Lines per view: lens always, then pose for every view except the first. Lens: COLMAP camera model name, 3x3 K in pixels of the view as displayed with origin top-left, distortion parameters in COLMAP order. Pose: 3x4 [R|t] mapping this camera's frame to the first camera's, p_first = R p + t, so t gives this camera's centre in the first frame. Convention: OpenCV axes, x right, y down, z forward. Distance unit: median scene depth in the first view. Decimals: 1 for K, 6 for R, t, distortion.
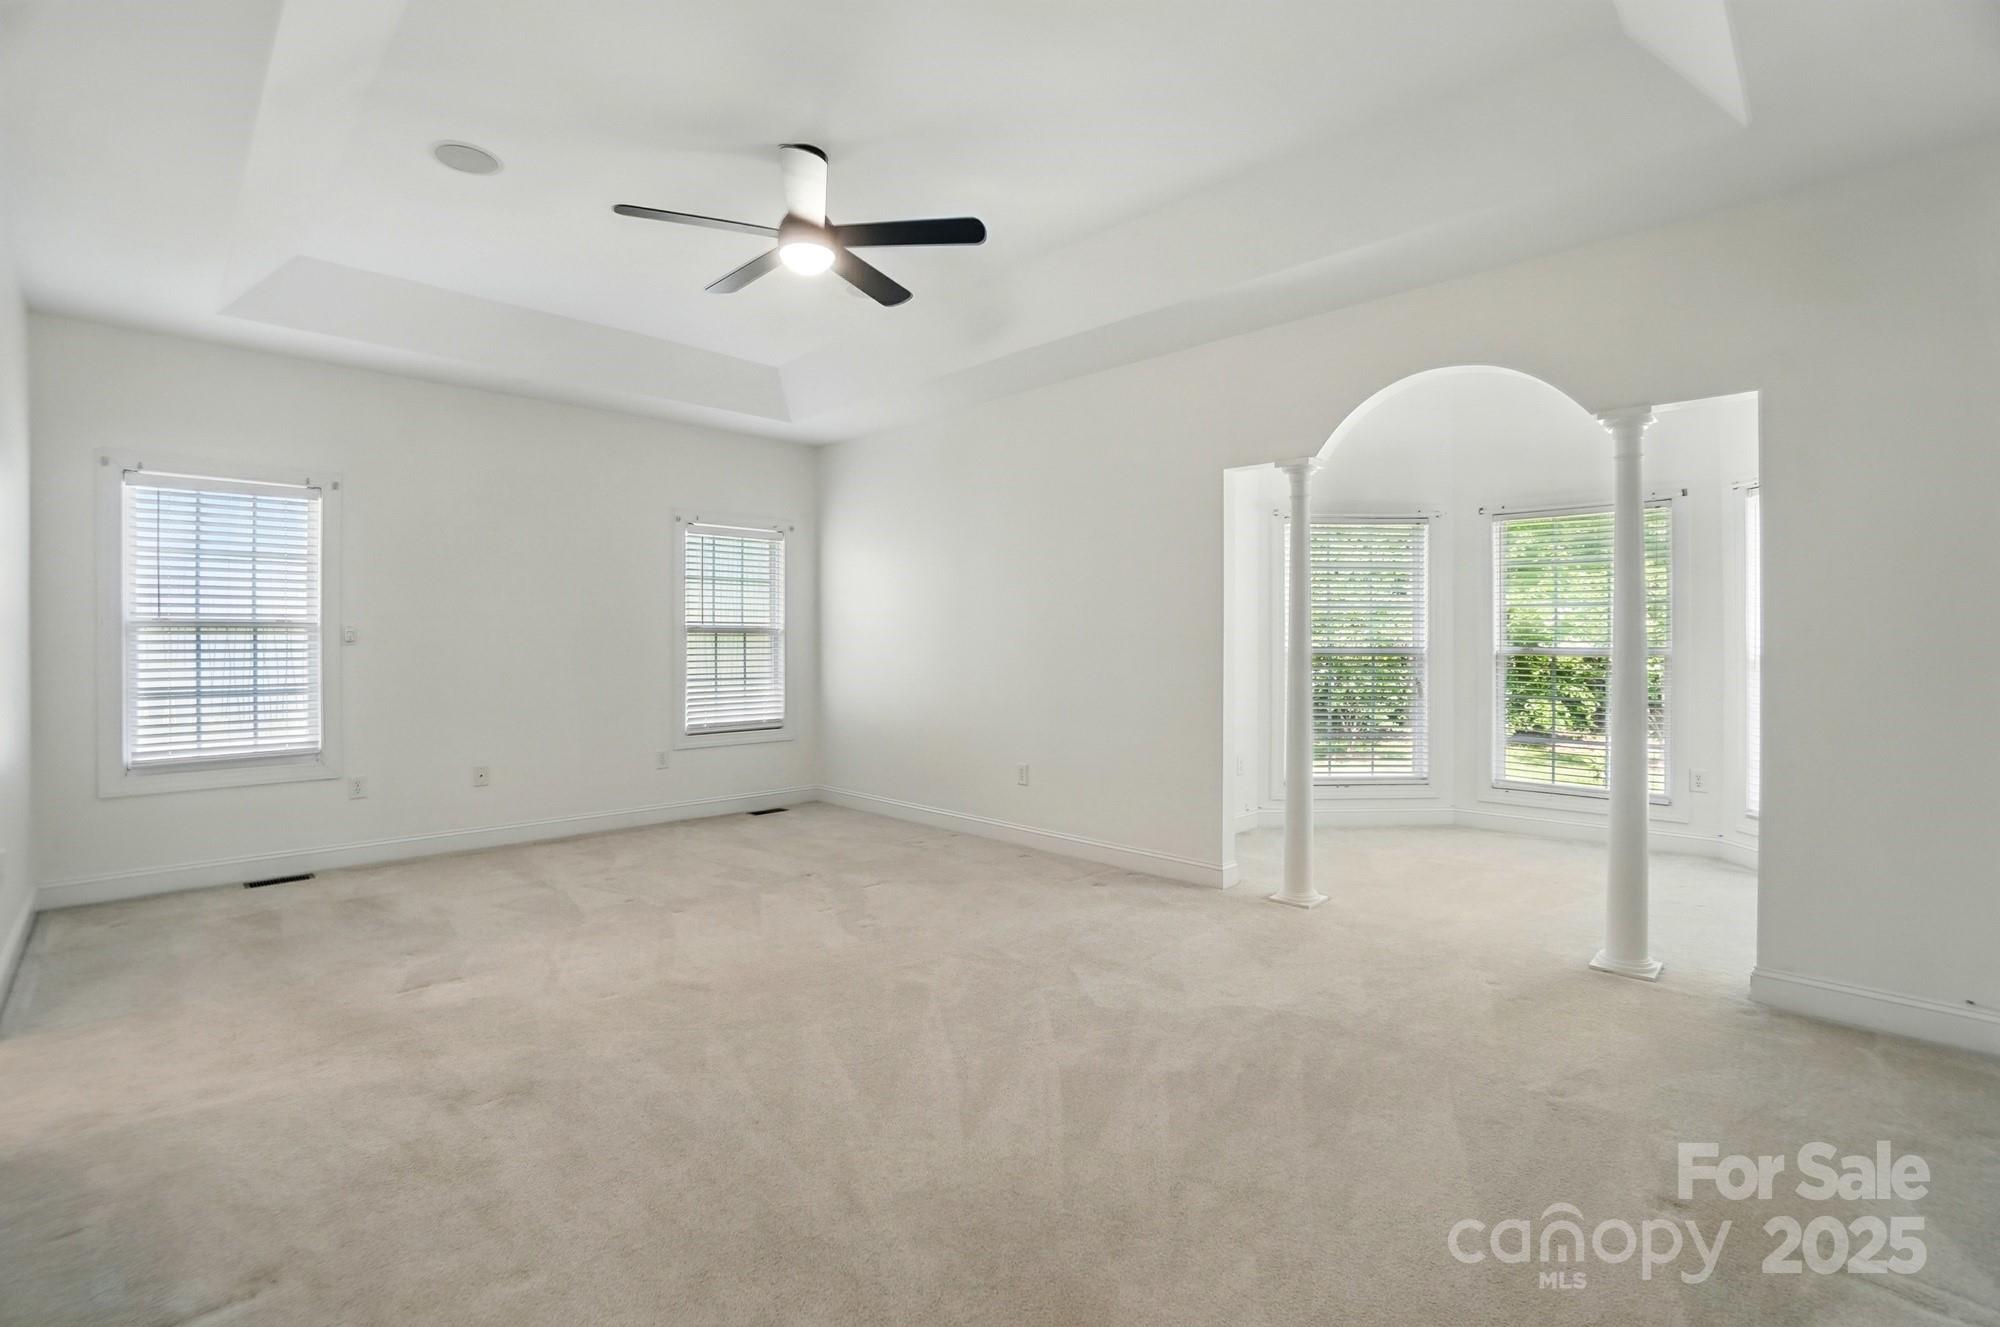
lens RADIAL K [[896.2, 0, 996.1], [0, 896.2, 663.7], [0, 0, 1]] dist [-0.049267, 0.020347]
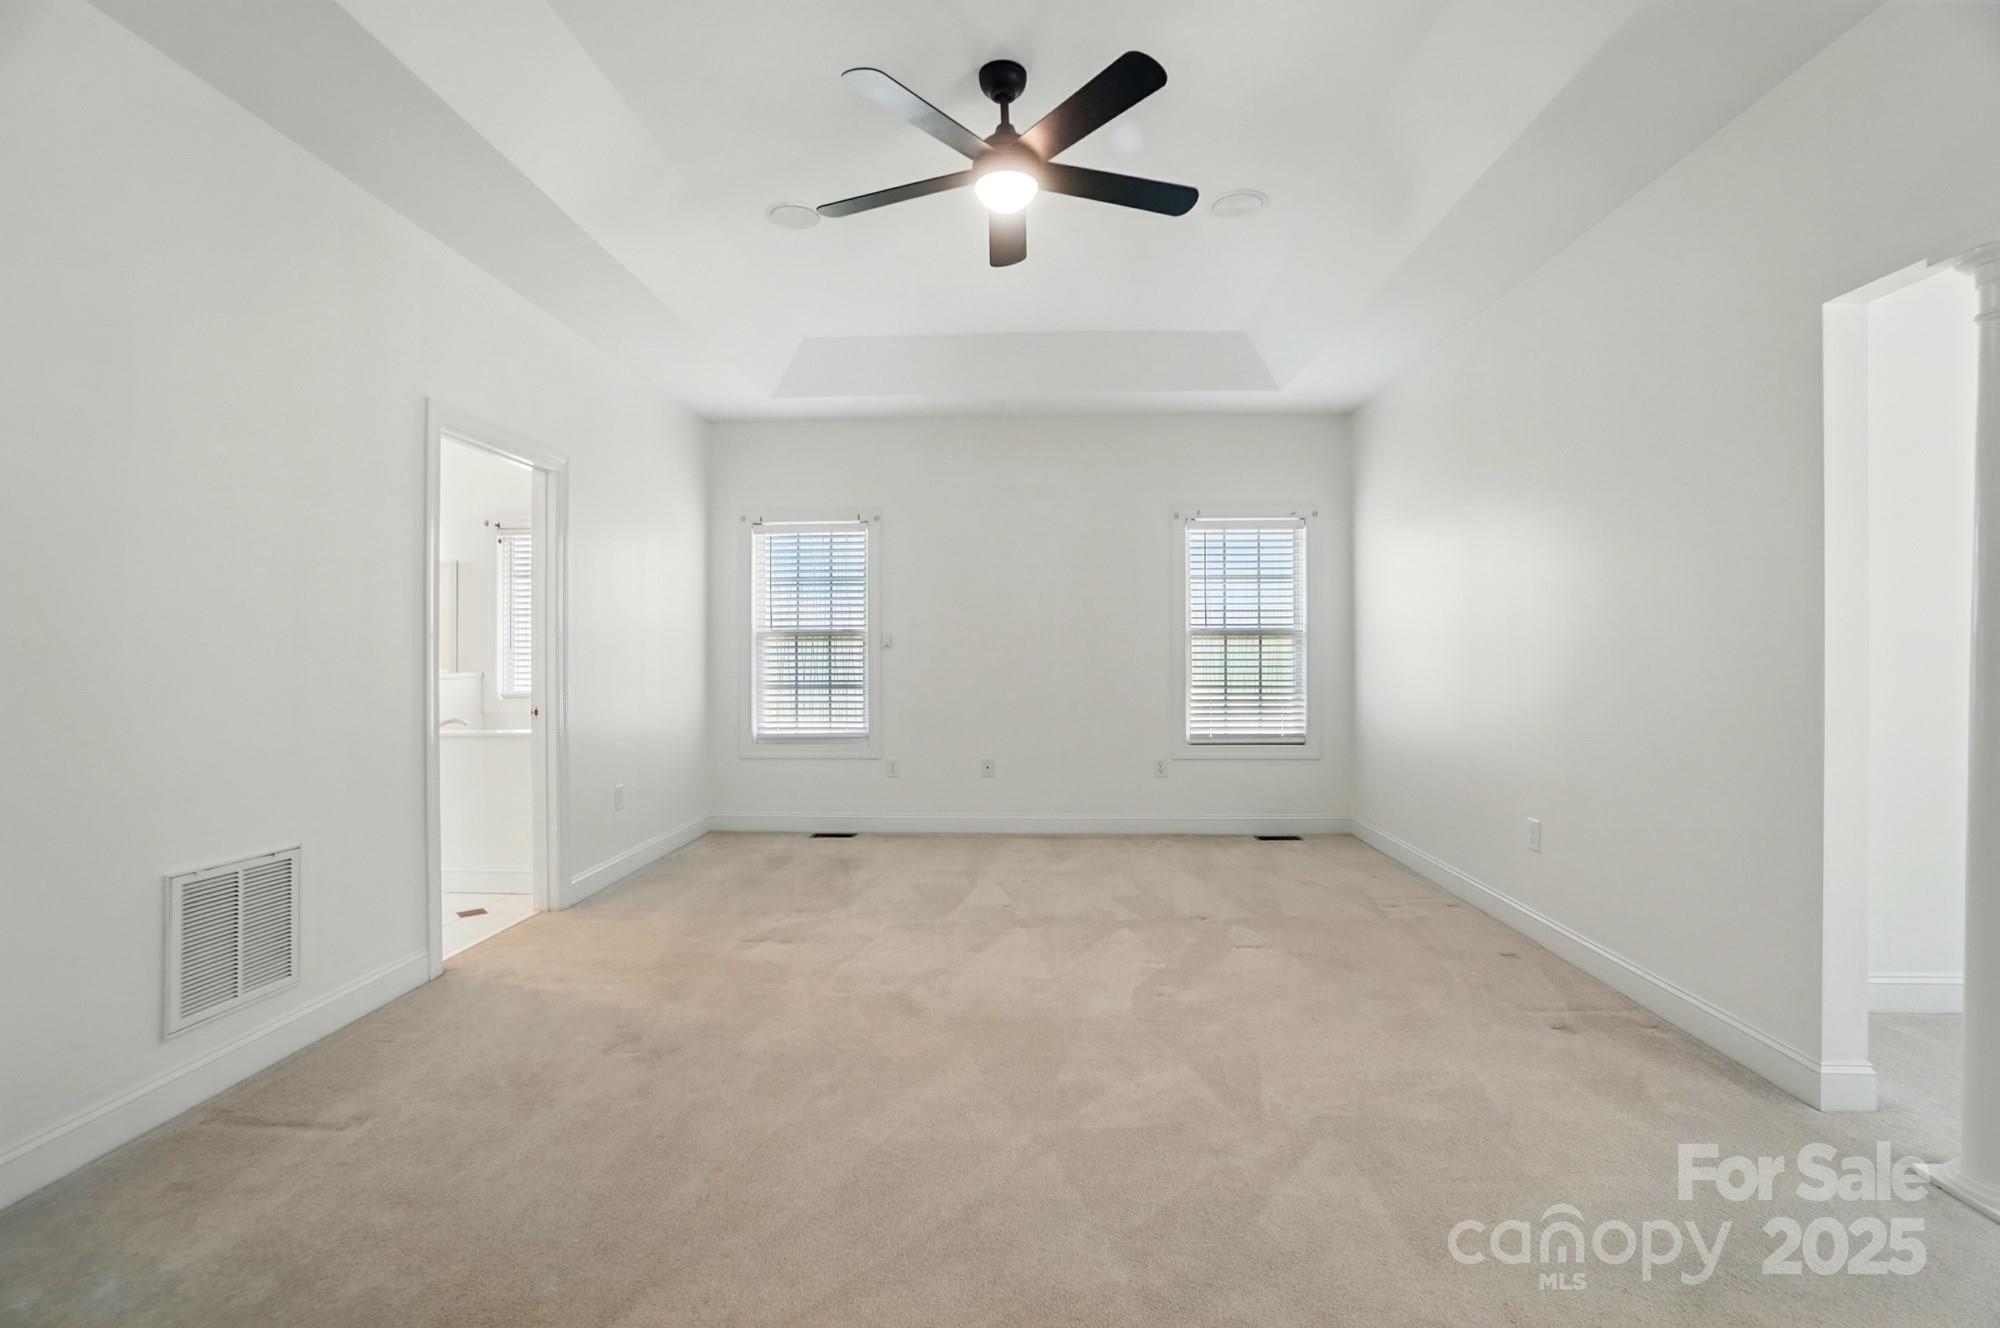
lens RADIAL K [[896.2, 0, 996.1], [0, 896.2, 664.2], [0, 0, 1]] dist [-0.049267, 0.020347]
pose [[0.681133, 0.008141, -0.732114, 0.277851], [-0.013900, 0.999902, -0.001814, -0.000434], [0.732028, 0.011412, 0.681179, 0.281356]]
